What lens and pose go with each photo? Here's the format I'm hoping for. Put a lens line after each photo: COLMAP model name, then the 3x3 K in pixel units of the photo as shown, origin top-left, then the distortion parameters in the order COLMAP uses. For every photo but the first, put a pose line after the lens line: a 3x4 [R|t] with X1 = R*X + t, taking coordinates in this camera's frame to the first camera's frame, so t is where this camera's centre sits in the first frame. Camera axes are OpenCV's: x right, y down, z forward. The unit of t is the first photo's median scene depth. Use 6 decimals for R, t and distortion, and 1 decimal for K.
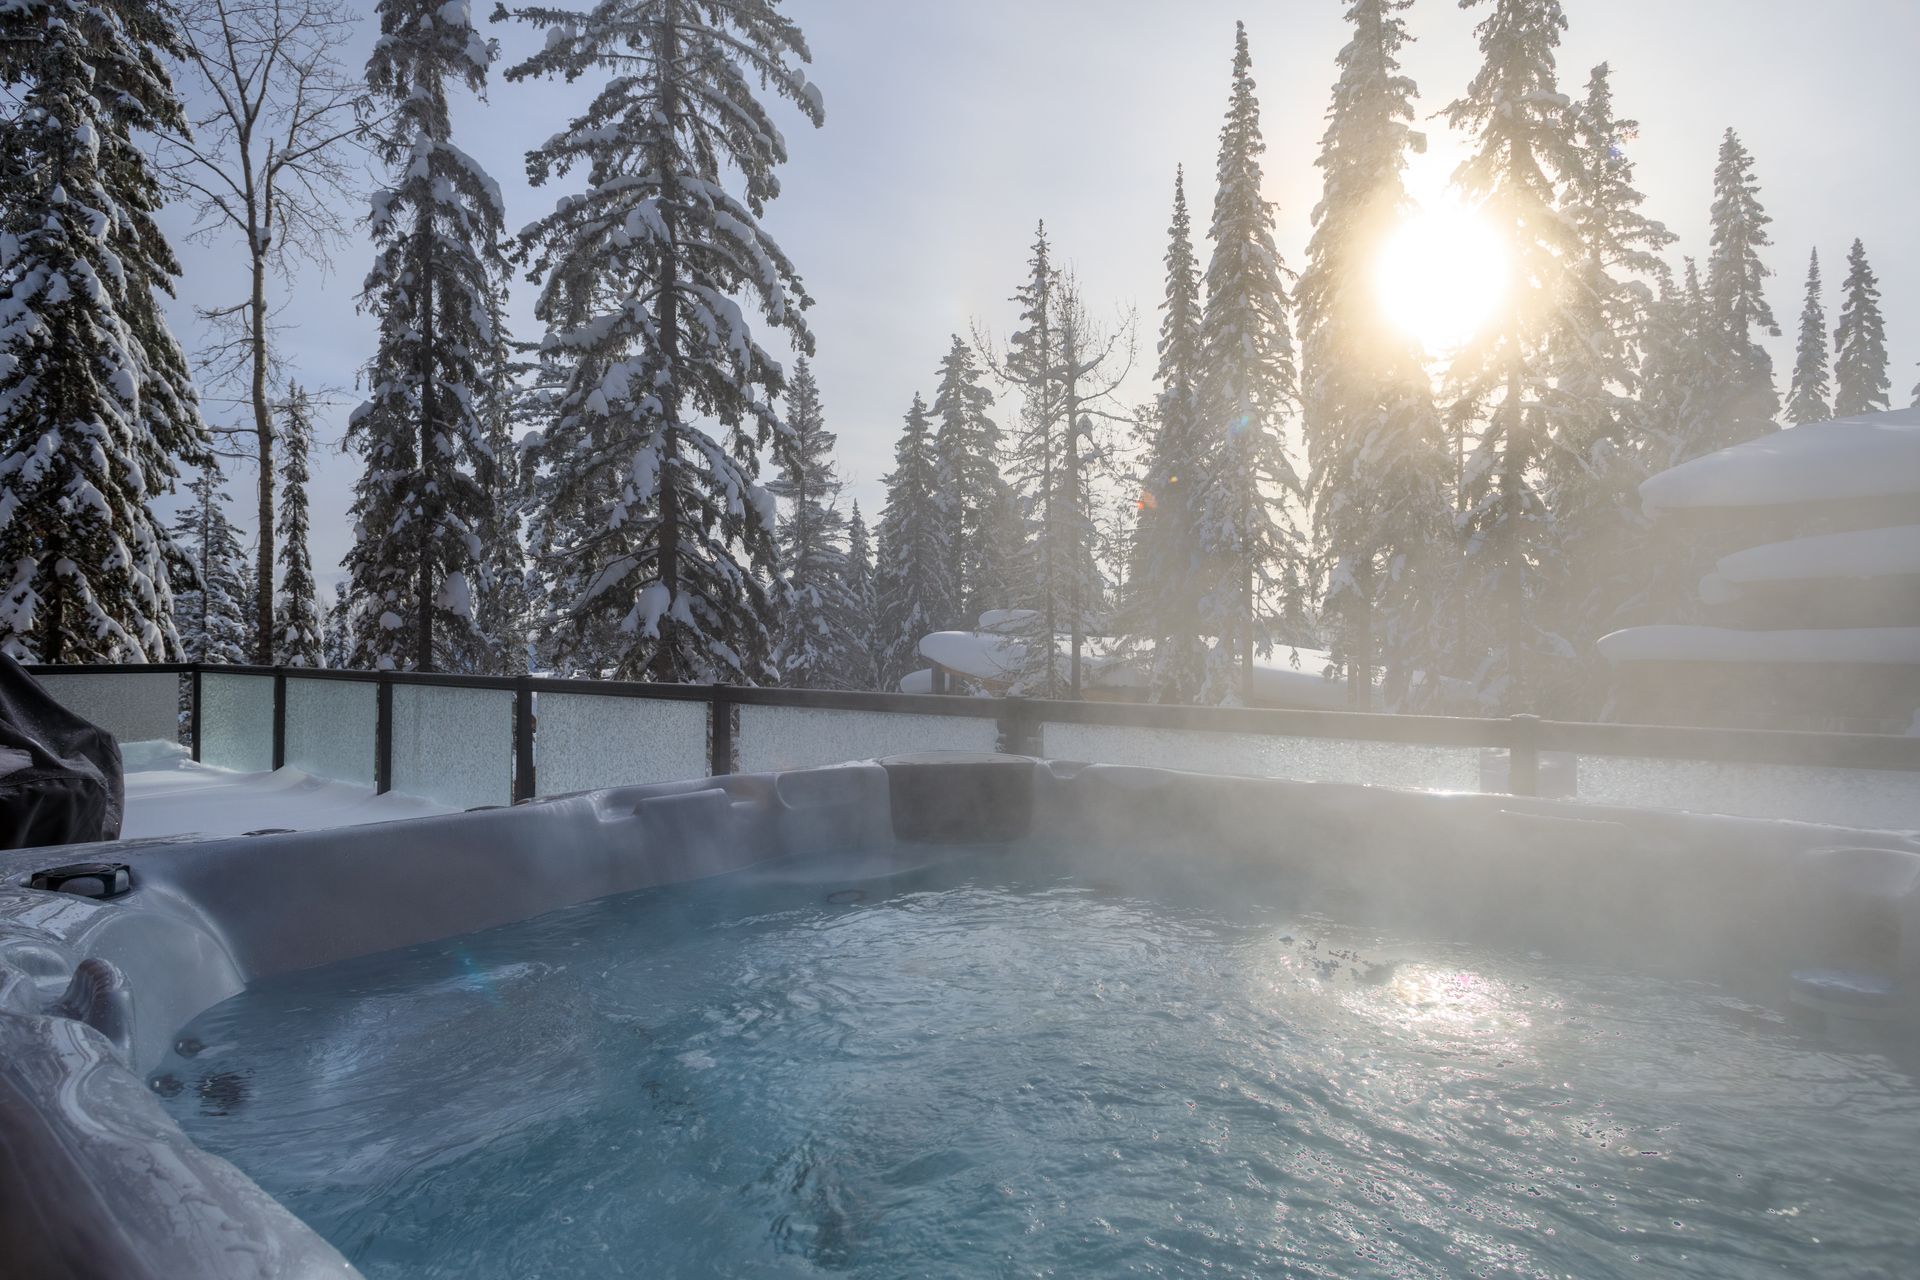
lens RADIAL K [[1061.6, 0, 963.8], [0, 1061.6, 639.9], [0, 0, 1]] dist [0.005203, 0.001389]
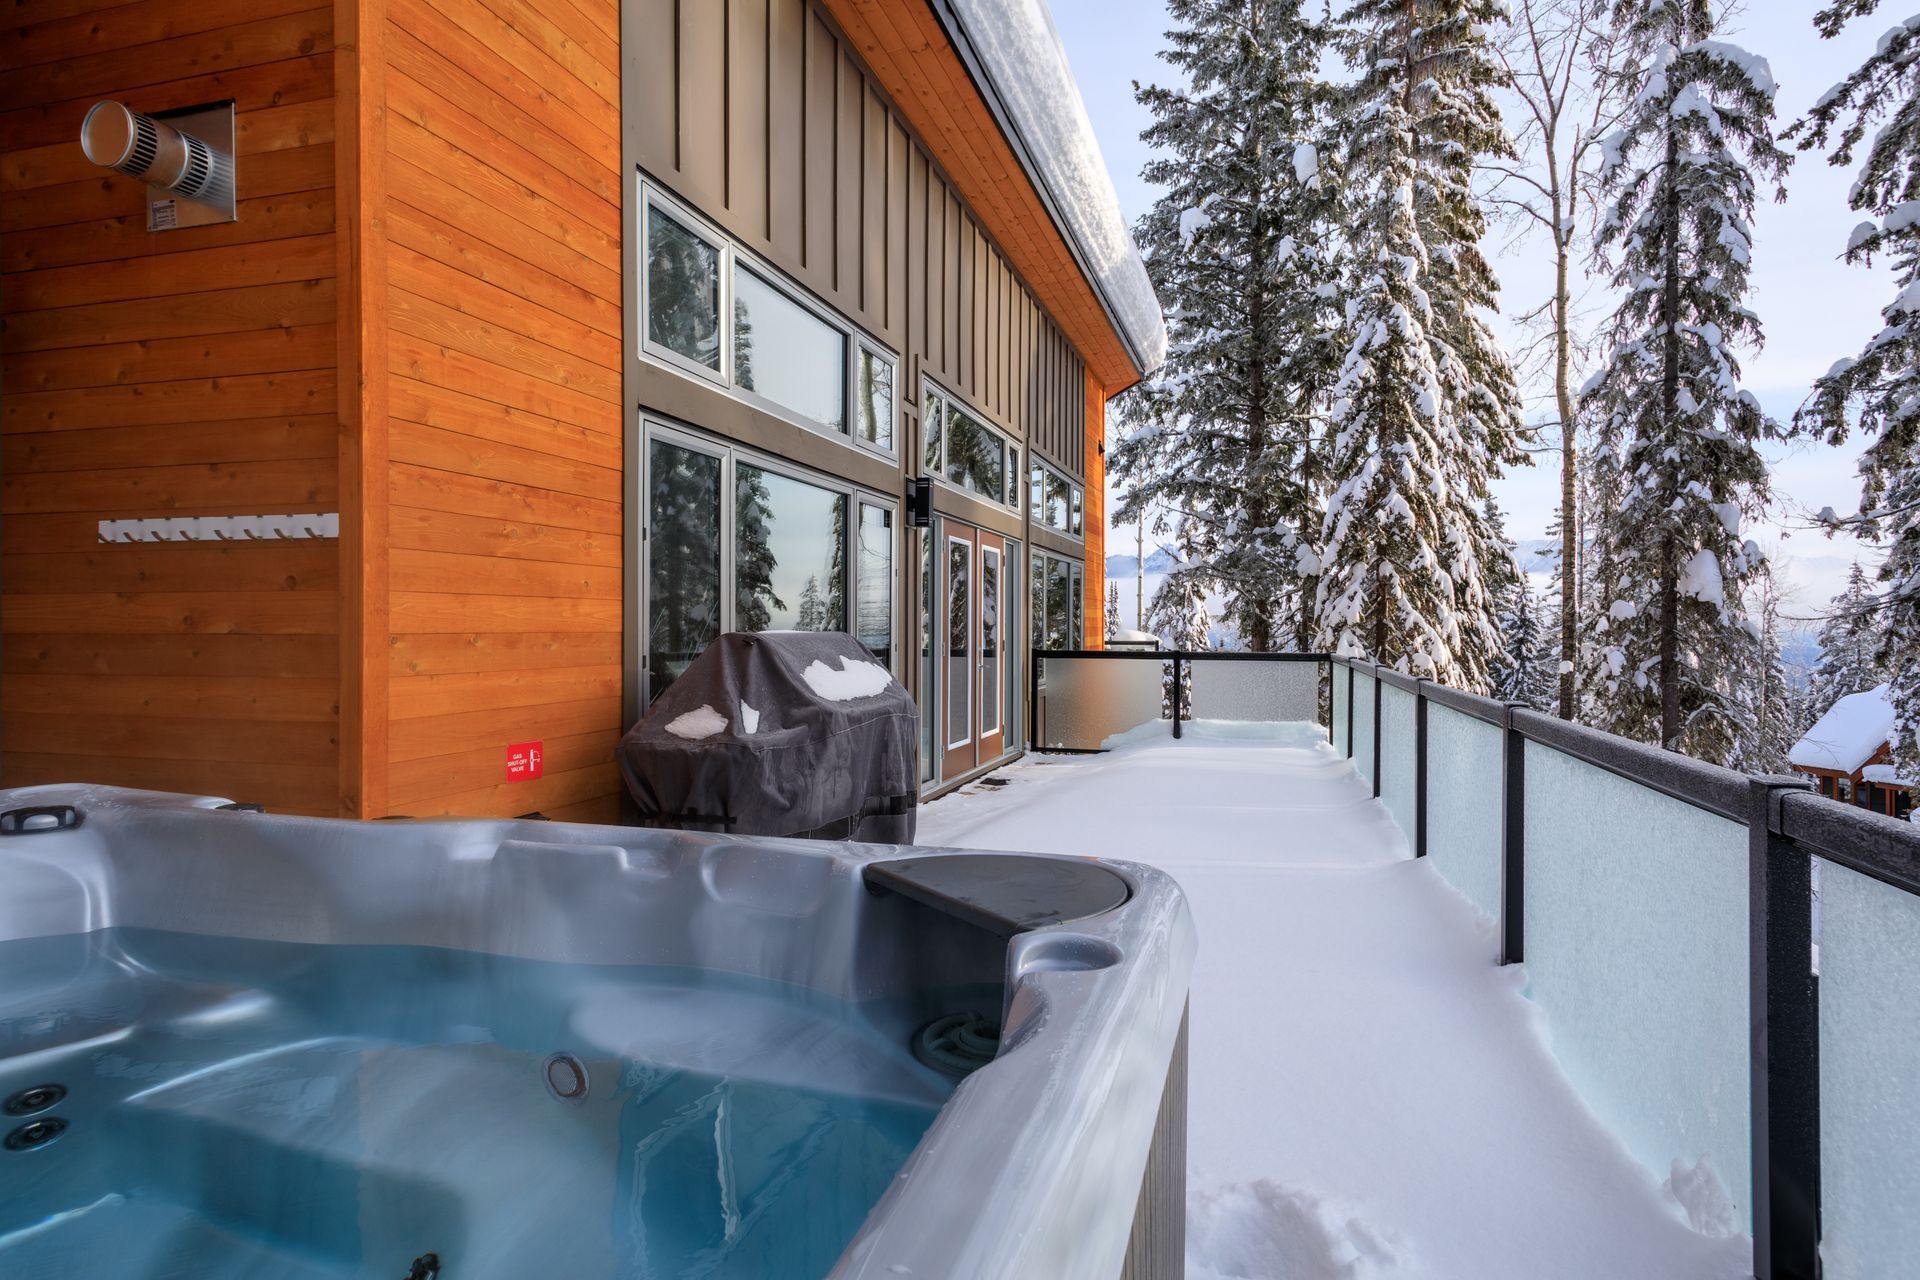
lens RADIAL K [[1061.6, 0, 961.8], [0, 1061.6, 634.9], [0, 0, 1]] dist [0.005203, 0.001389]
pose [[0.373477, 0.005169, -0.927625, 0.072205], [-0.000645, 0.999986, 0.005313, -0.001334], [0.927639, -0.001386, 0.373475, 0.125869]]
